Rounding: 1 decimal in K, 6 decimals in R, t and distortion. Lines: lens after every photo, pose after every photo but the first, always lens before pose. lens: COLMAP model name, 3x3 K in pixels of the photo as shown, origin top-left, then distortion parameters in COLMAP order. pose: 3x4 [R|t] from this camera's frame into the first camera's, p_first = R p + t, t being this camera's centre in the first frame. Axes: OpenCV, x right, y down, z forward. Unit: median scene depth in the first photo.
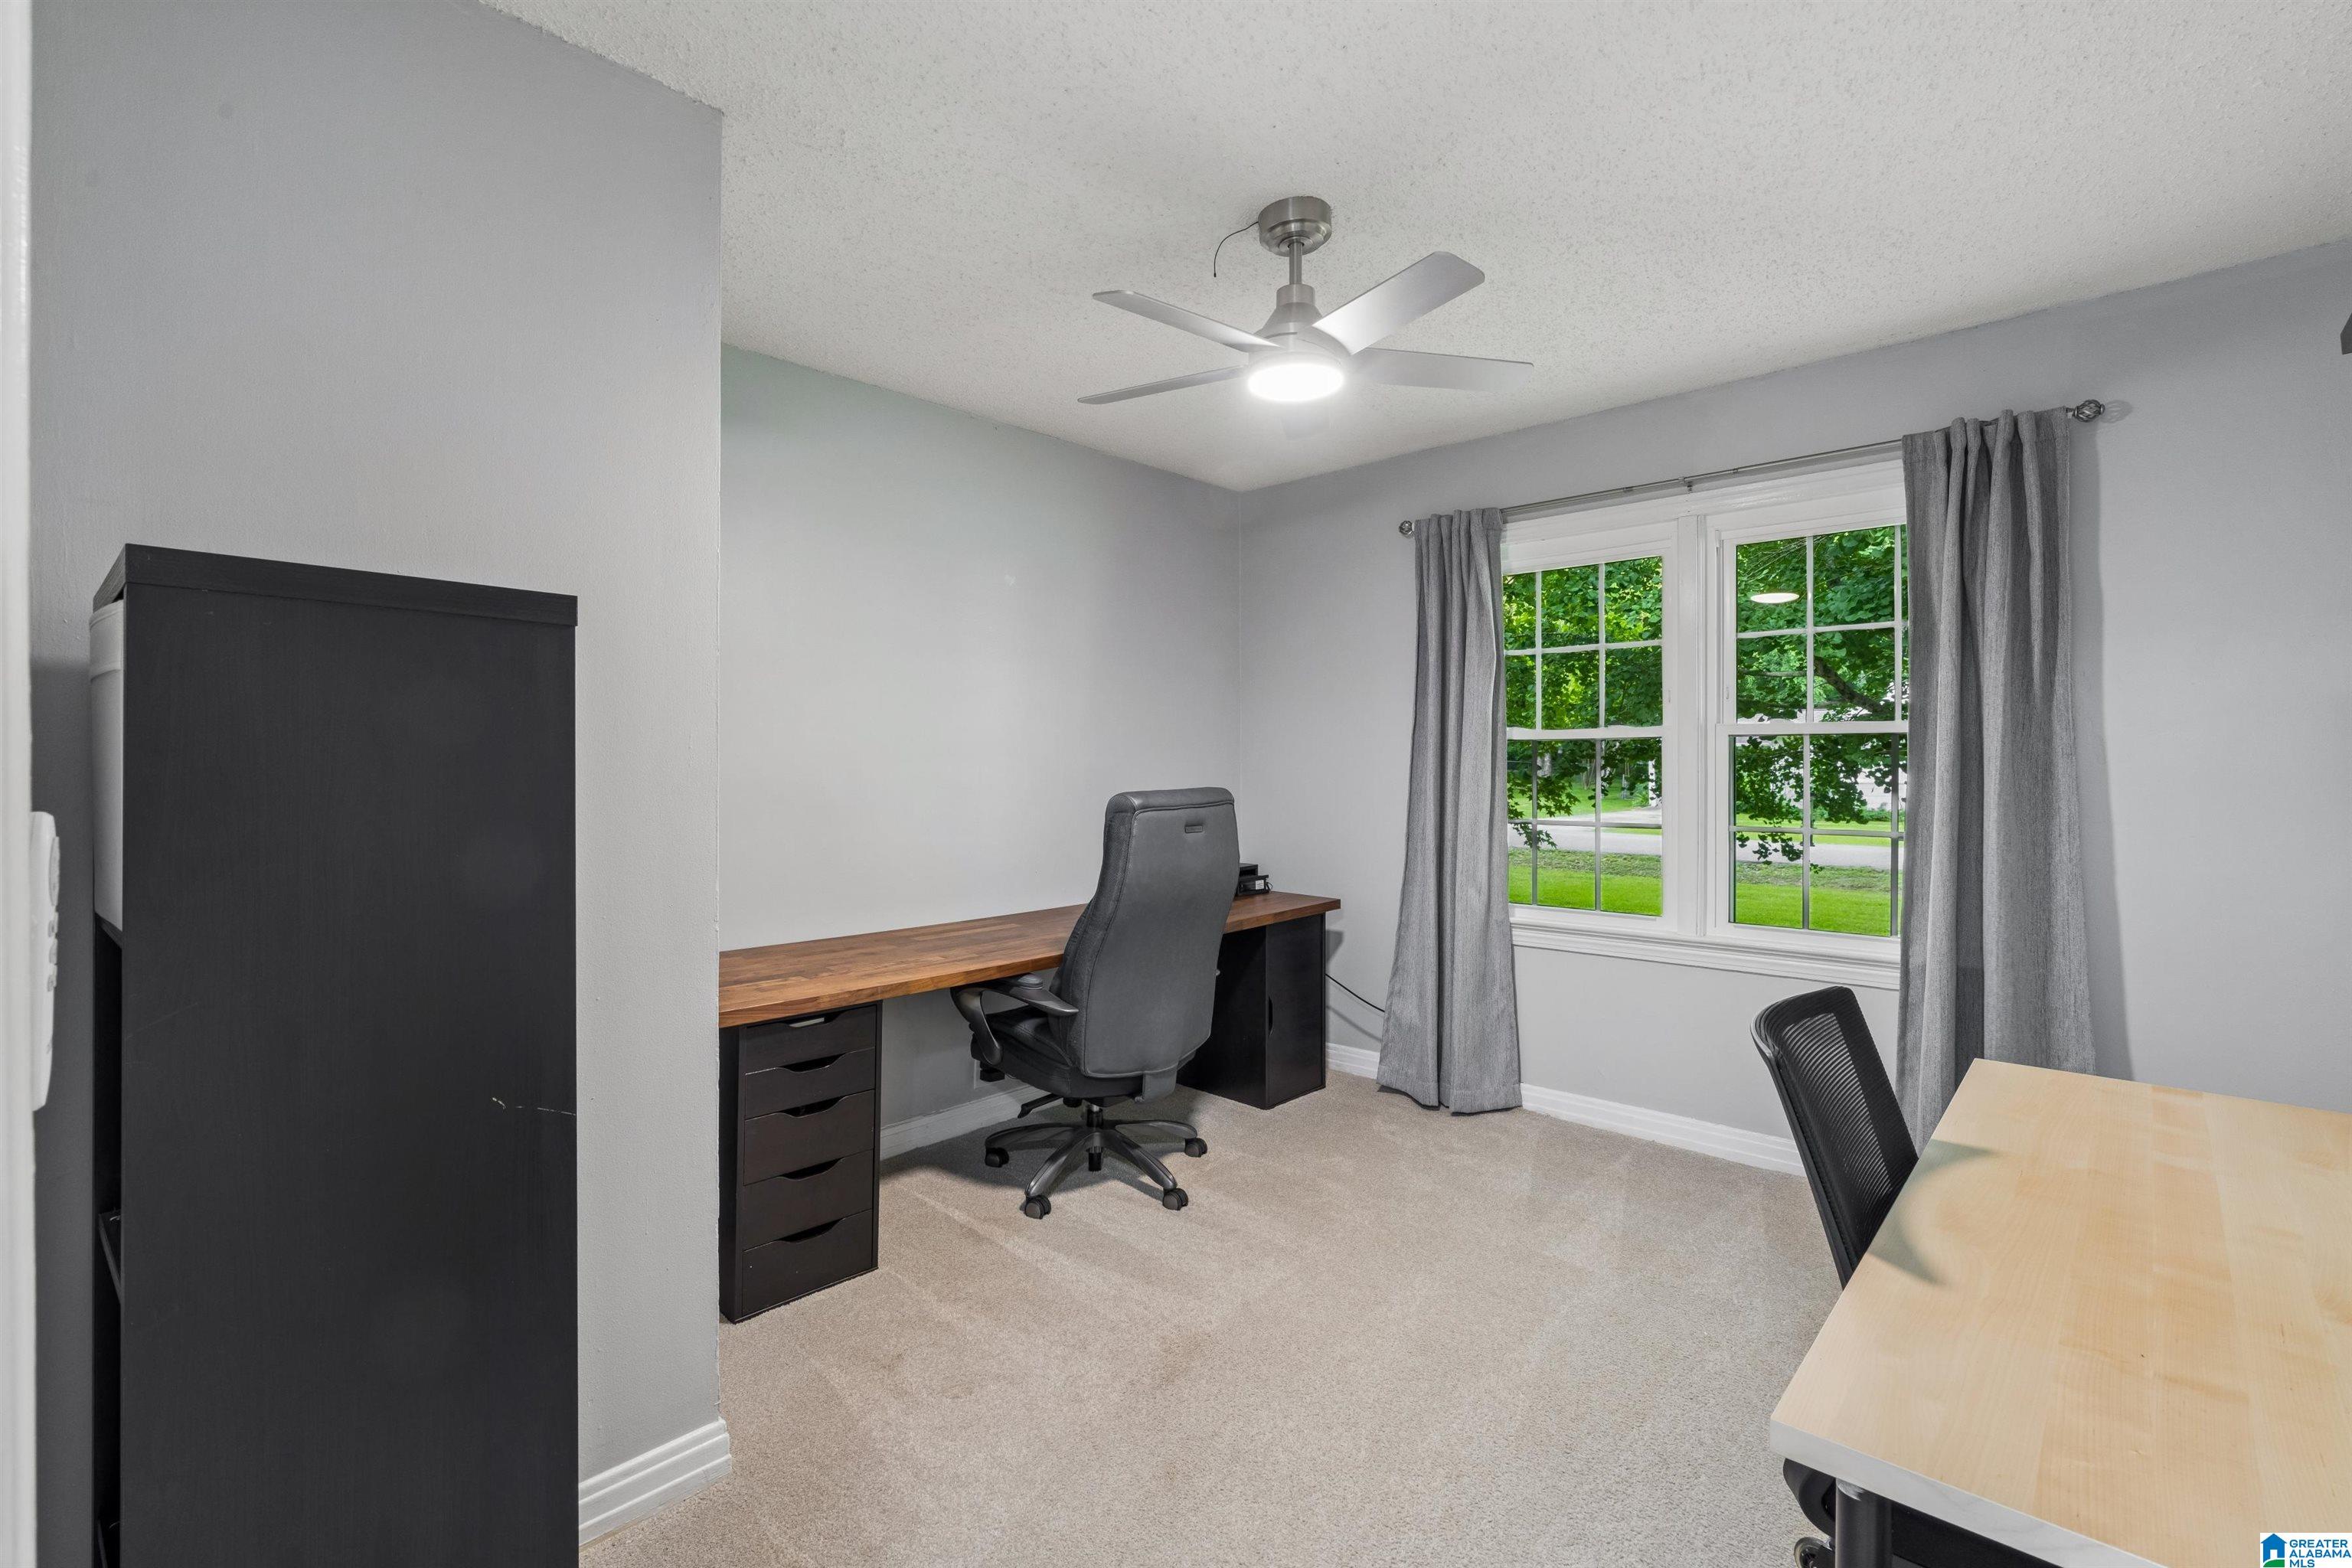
lens RADIAL K [[1058.7, 0, 1169.5], [0, 1058.7, 772.0], [0, 0, 1]] dist [-0.004546, -0.000117]
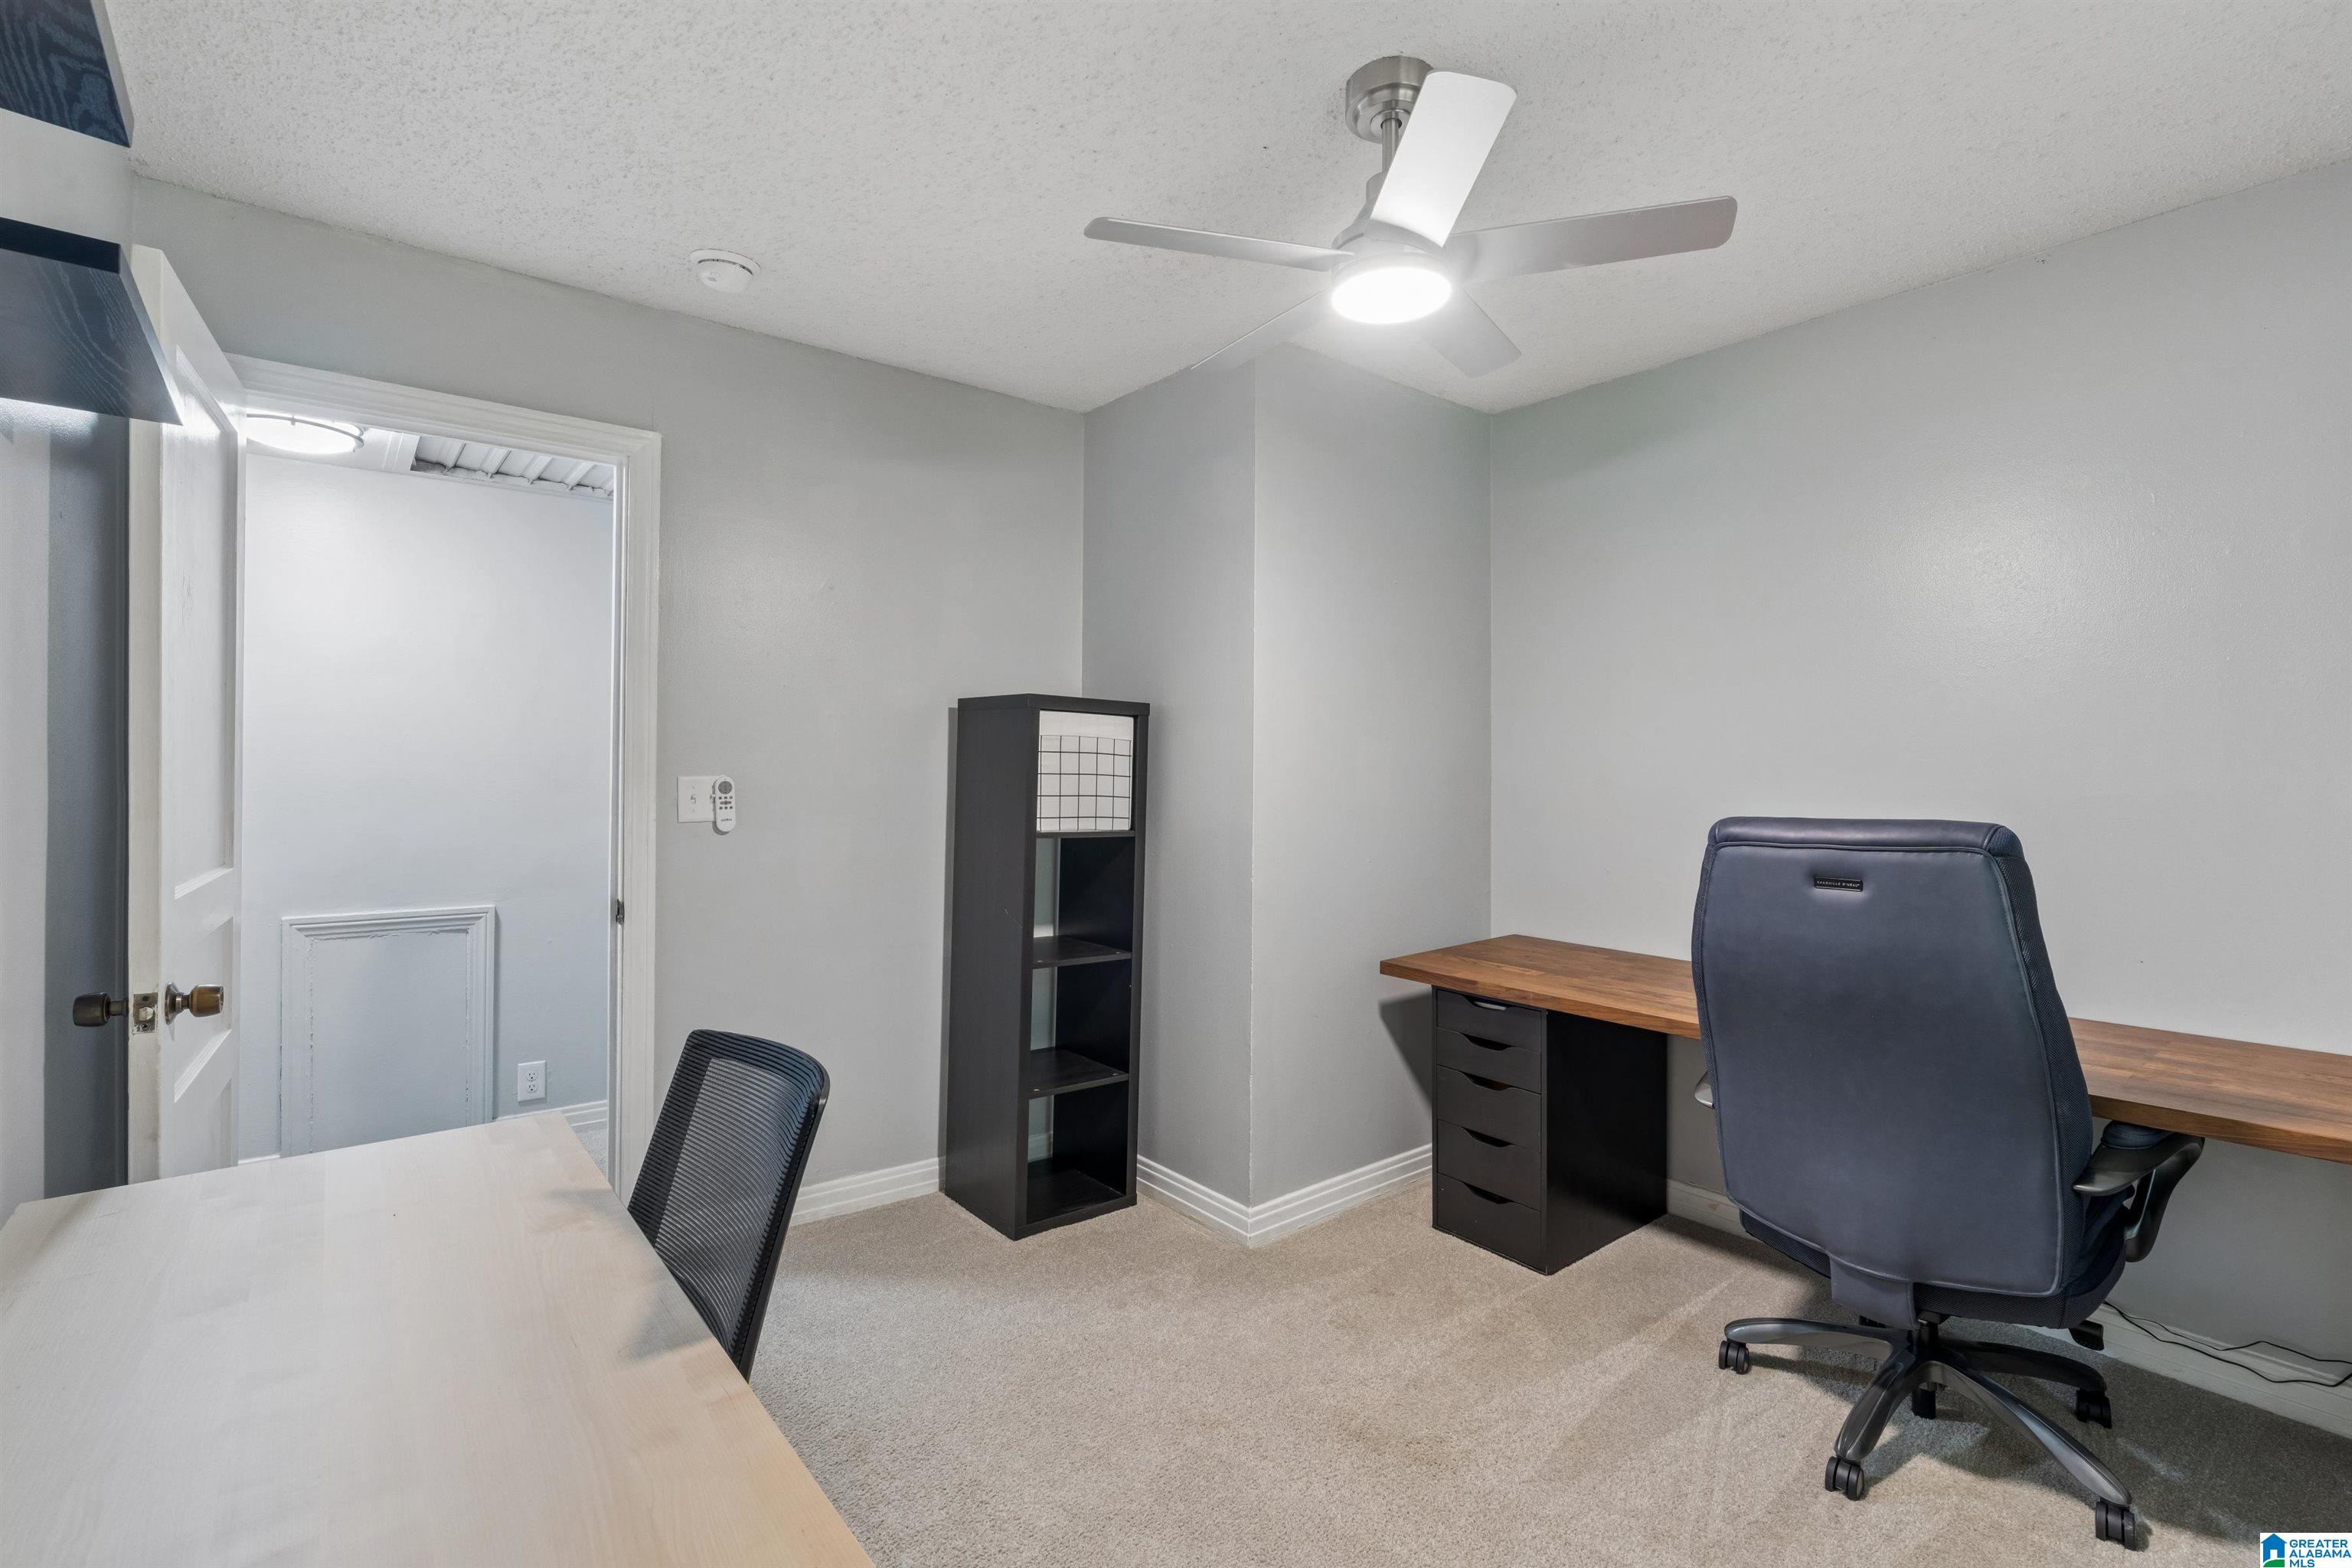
lens RADIAL K [[1058.7, 0, 1169.8], [0, 1058.7, 773.1], [0, 0, 1]] dist [-0.004546, -0.000117]
pose [[-0.155400, 0.003687, -0.987845, 0.789067], [-0.012526, 0.999905, 0.005703, -0.009996], [0.987772, 0.013260, -0.155340, 0.814805]]
